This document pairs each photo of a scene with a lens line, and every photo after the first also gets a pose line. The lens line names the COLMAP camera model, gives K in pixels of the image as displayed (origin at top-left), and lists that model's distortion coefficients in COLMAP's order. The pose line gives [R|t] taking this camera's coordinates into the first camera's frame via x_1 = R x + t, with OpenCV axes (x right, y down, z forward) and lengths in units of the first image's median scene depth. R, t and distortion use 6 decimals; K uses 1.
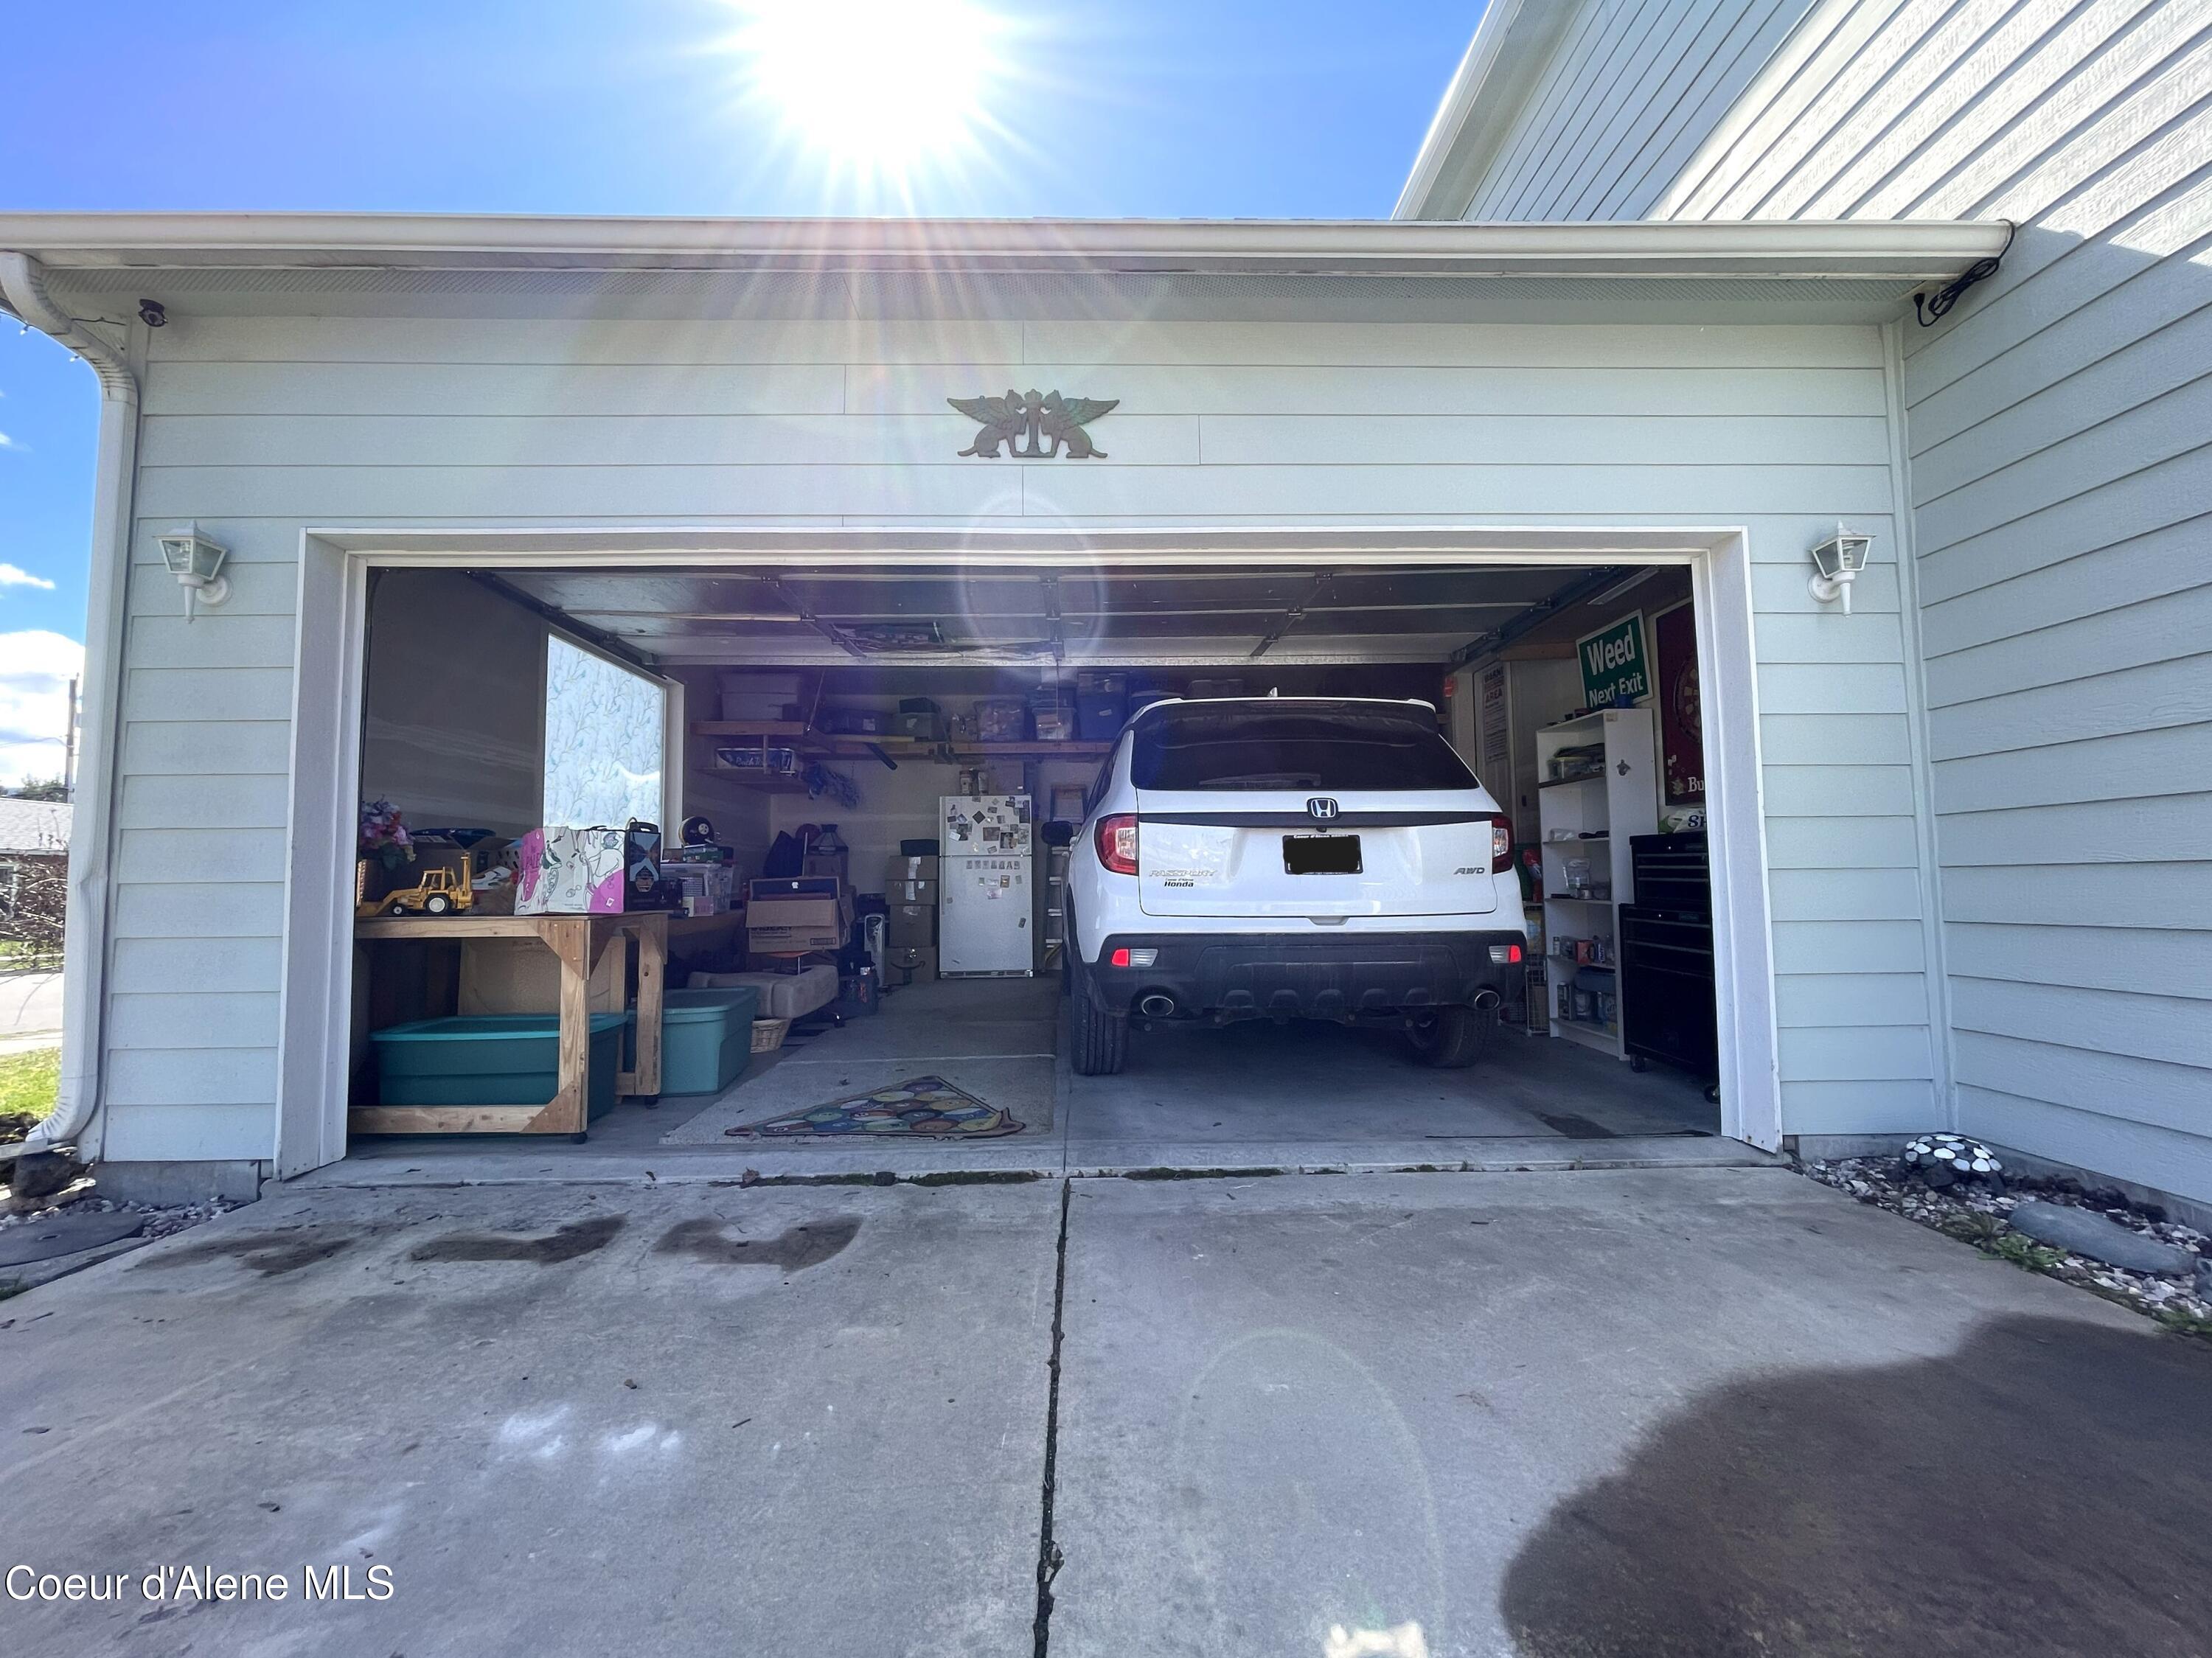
lens RADIAL K [[897.8, 0, 1111.3], [0, 897.8, 825.9], [0, 0, 1]] dist [-0.000038, -0.006724]
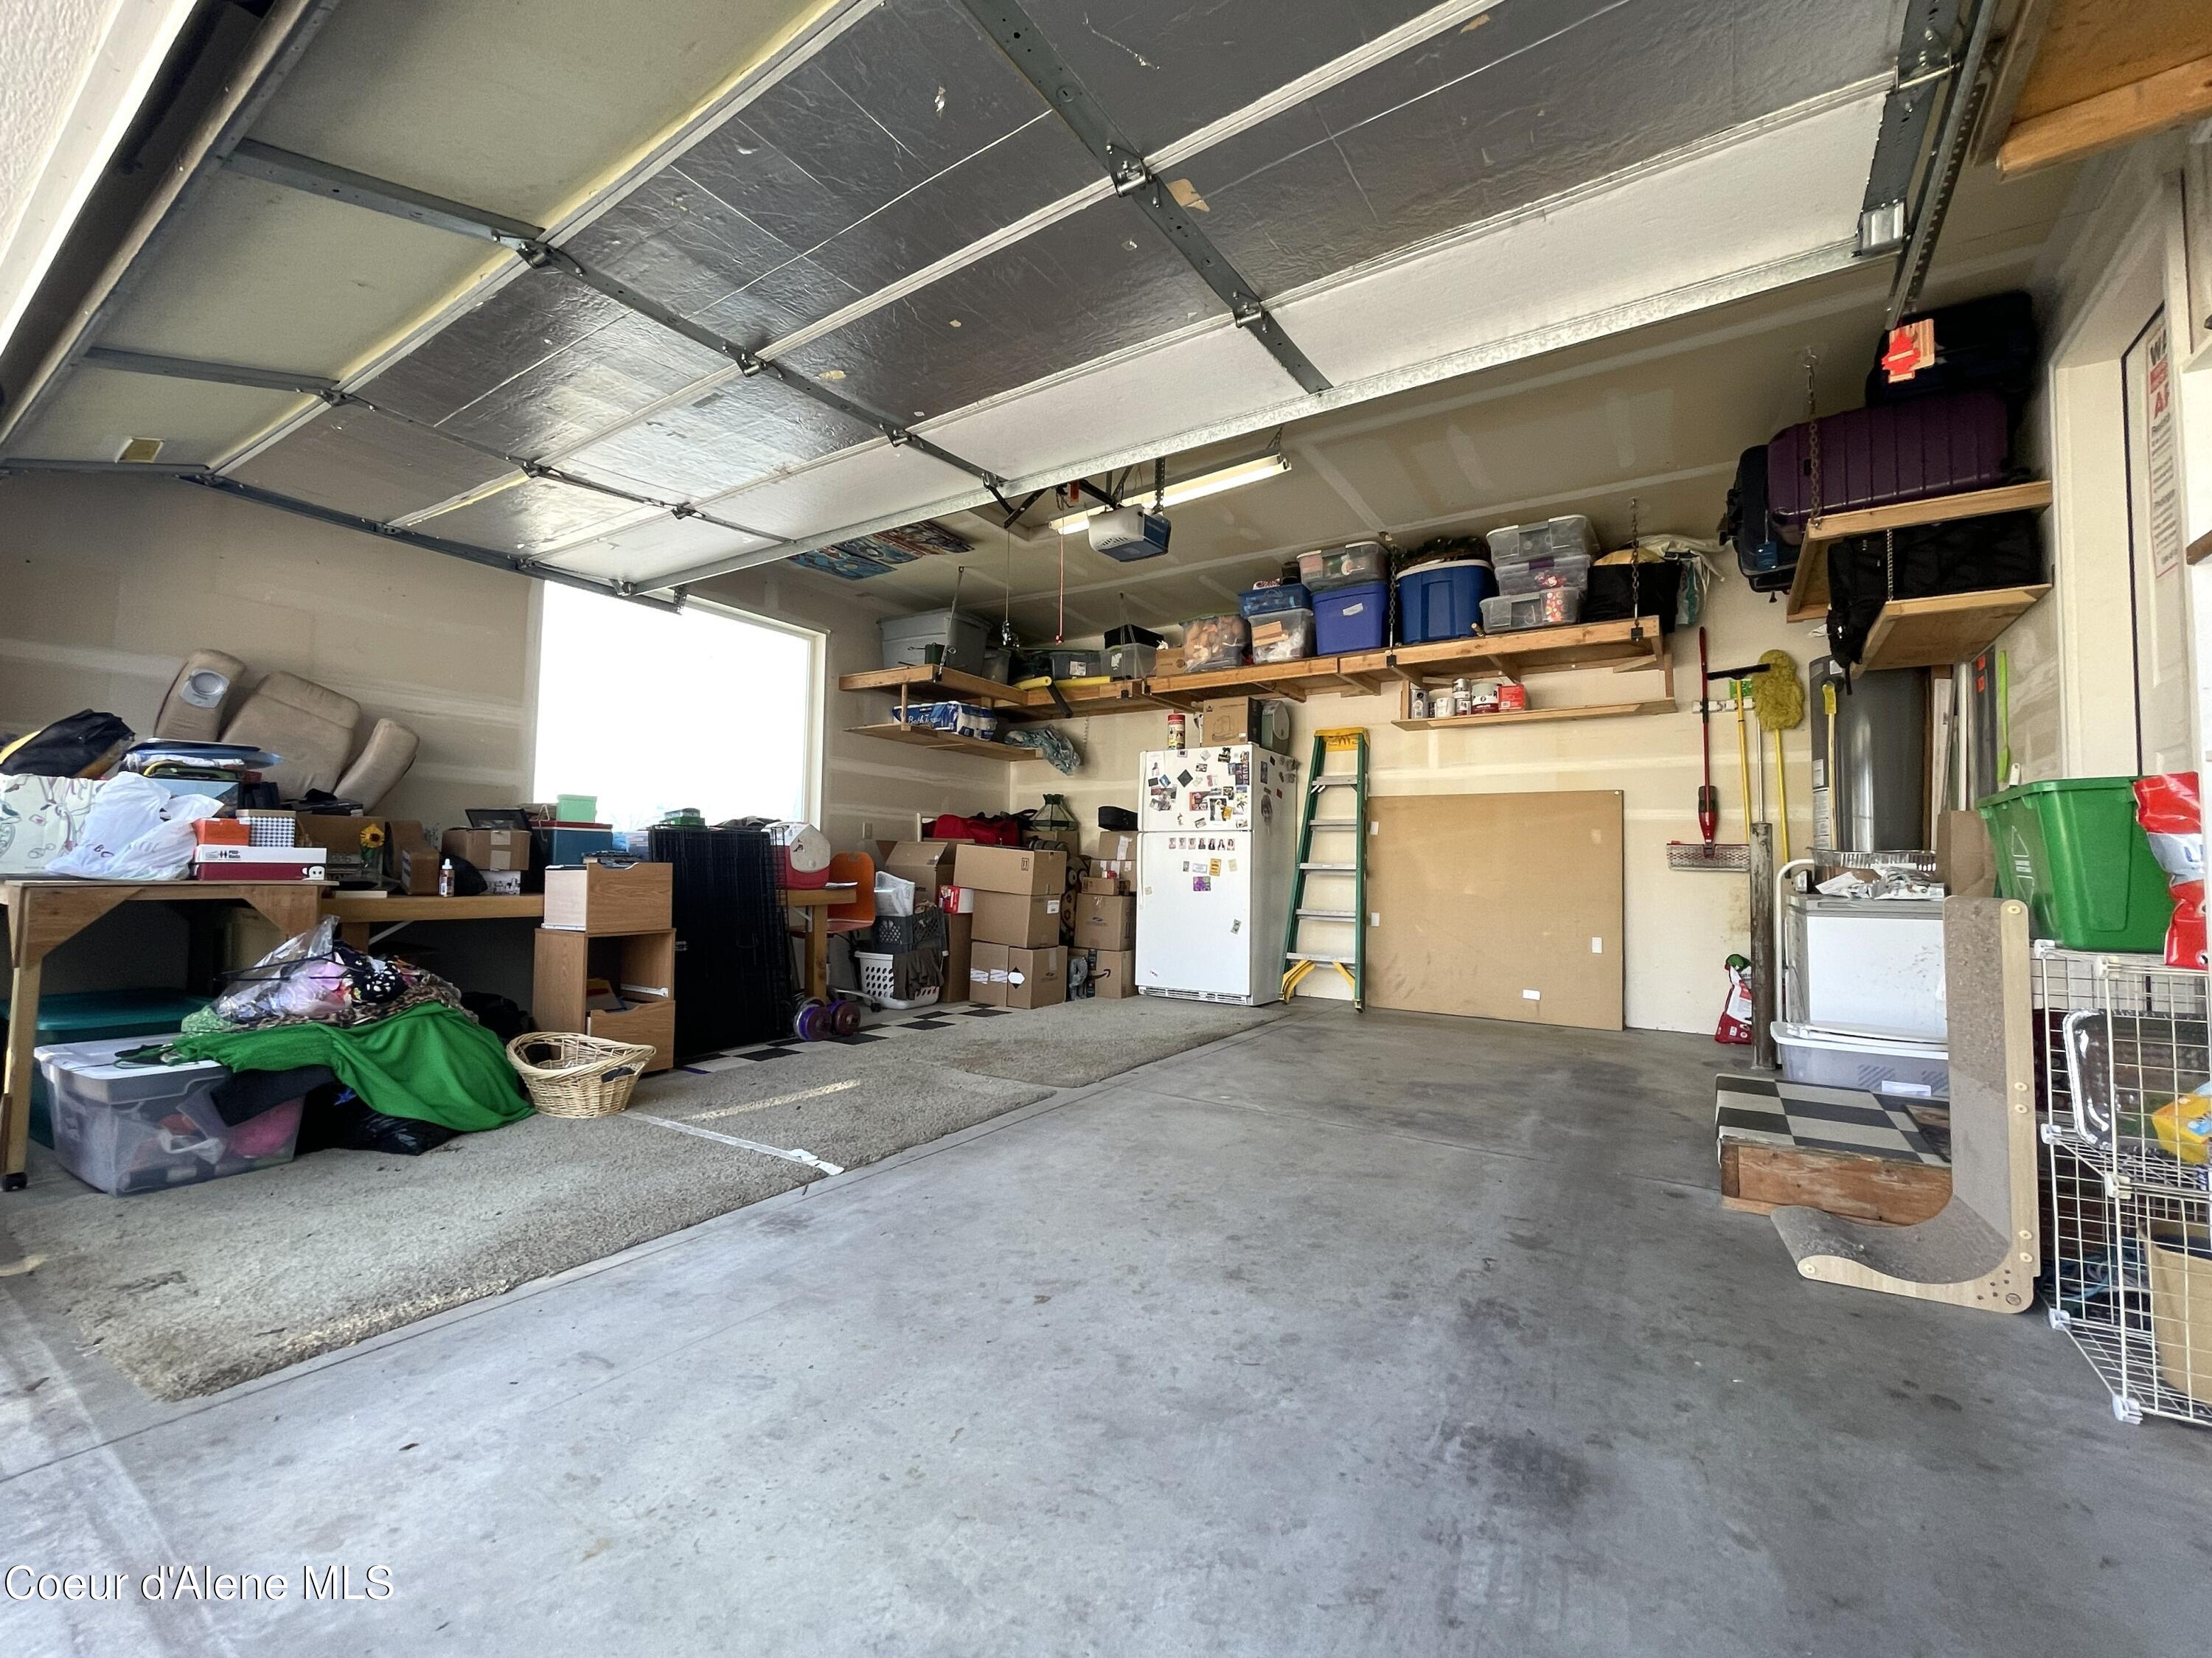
lens RADIAL K [[897.8, 0, 1111.3], [0, 897.8, 825.9], [0, 0, 1]] dist [-0.000038, -0.006724]
pose [[0.828199, -0.002961, -0.560426, 0.215411], [0.010365, 0.999896, 0.010034, 0.021368], [0.560338, -0.014119, 0.828144, 0.369827]]
